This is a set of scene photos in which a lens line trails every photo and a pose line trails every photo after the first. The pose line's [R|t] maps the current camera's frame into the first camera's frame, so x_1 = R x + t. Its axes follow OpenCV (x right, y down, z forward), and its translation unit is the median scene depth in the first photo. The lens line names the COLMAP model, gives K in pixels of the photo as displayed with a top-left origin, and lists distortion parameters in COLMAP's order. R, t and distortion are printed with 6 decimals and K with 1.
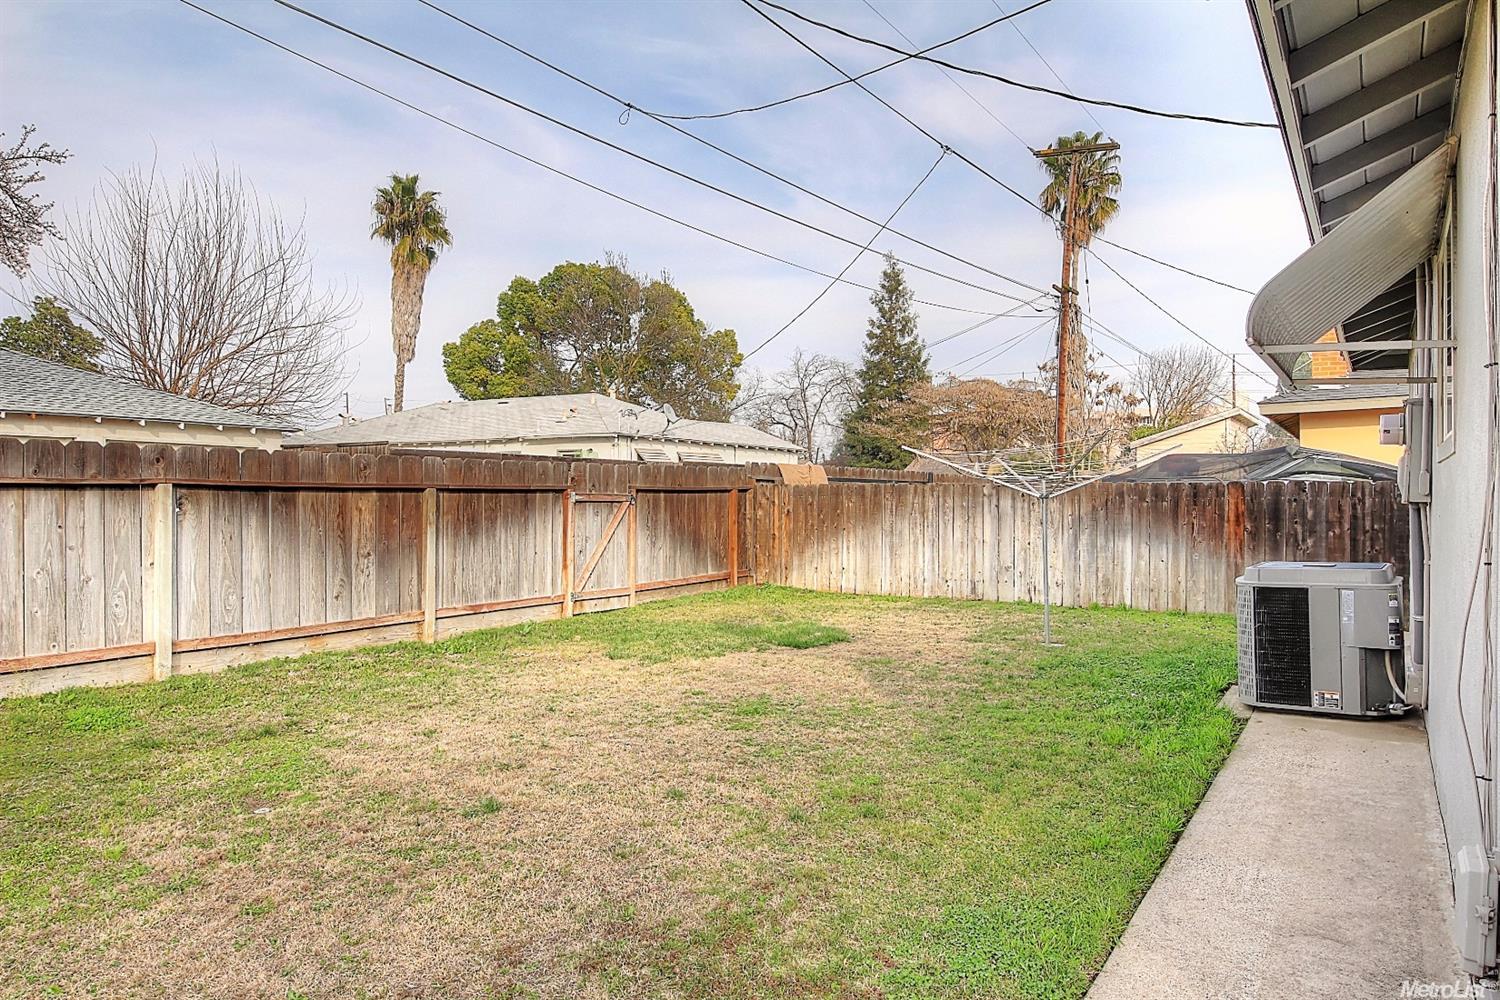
lens RADIAL K [[989.1, 0, 754.4], [0, 989.1, 505.8], [0, 0, 1]] dist [0.037125, -0.015971]
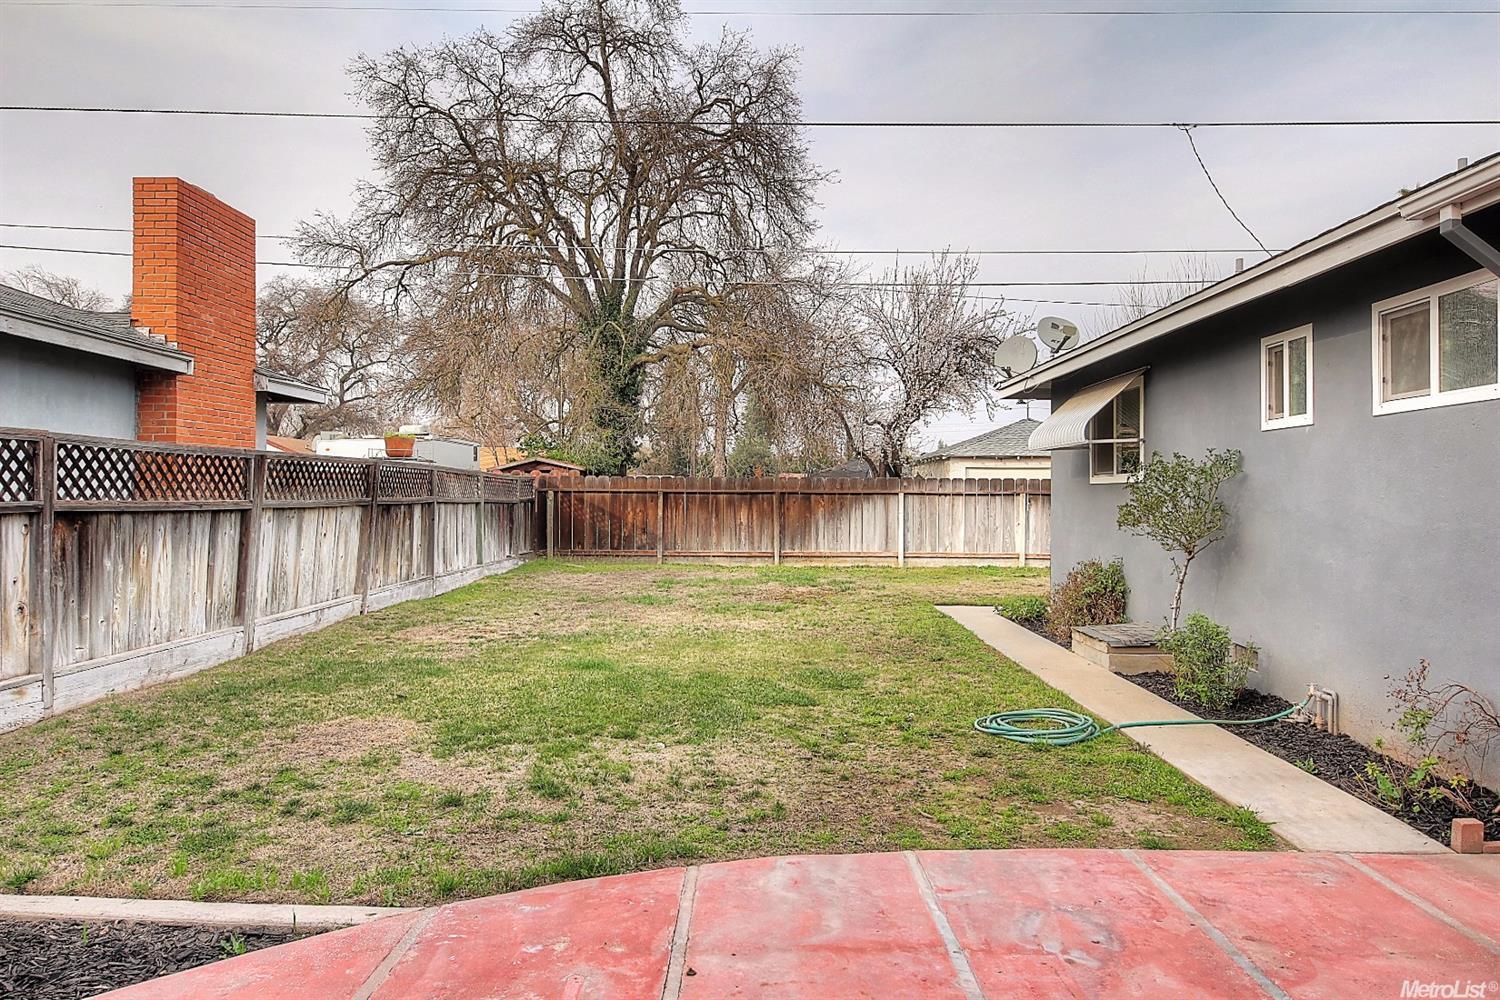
lens RADIAL K [[1009.6, 0, 749.3], [0, 1009.6, 492.7], [0, 0, 1]] dist [0.016025, -0.006232]
pose [[0.535085, -0.002057, -0.844796, 0.906217], [-0.012076, 0.999876, -0.010084, 0.007638], [0.844712, 0.015598, 0.534993, -0.735111]]
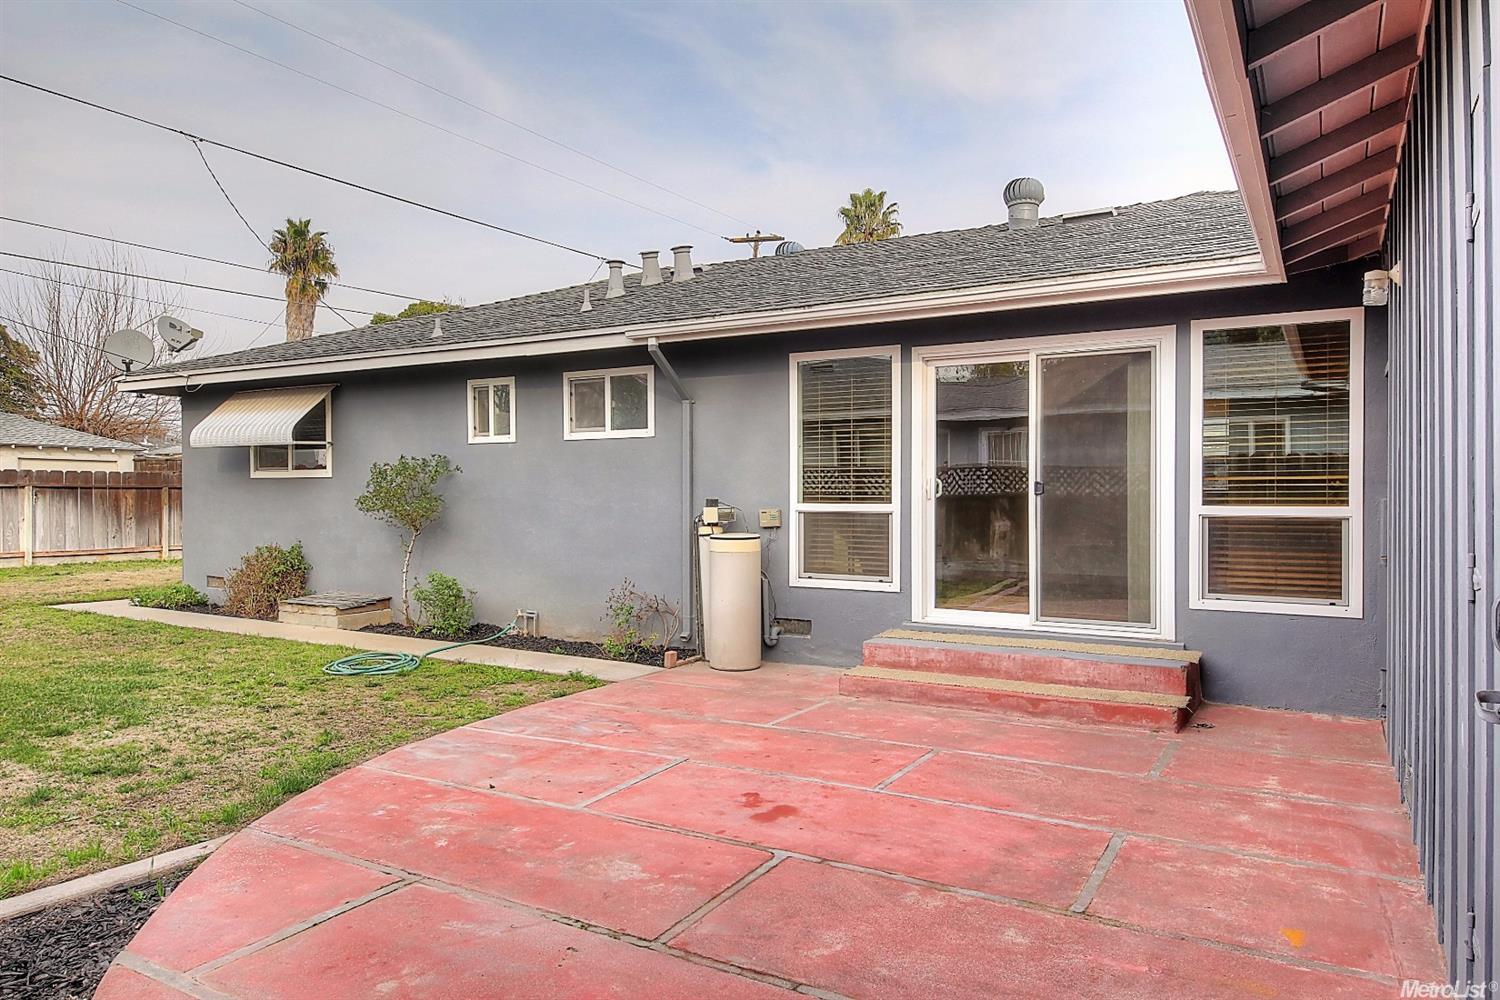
lens RADIAL K [[989.1, 0, 746.5], [0, 989.1, 501.3], [0, 0, 1]] dist [0.037125, -0.015971]
pose [[0.999502, -0.001722, 0.031523, 0.757420], [0.001694, 0.999998, 0.000899, 0.010567], [-0.031525, -0.000845, 0.999503, -1.049179]]
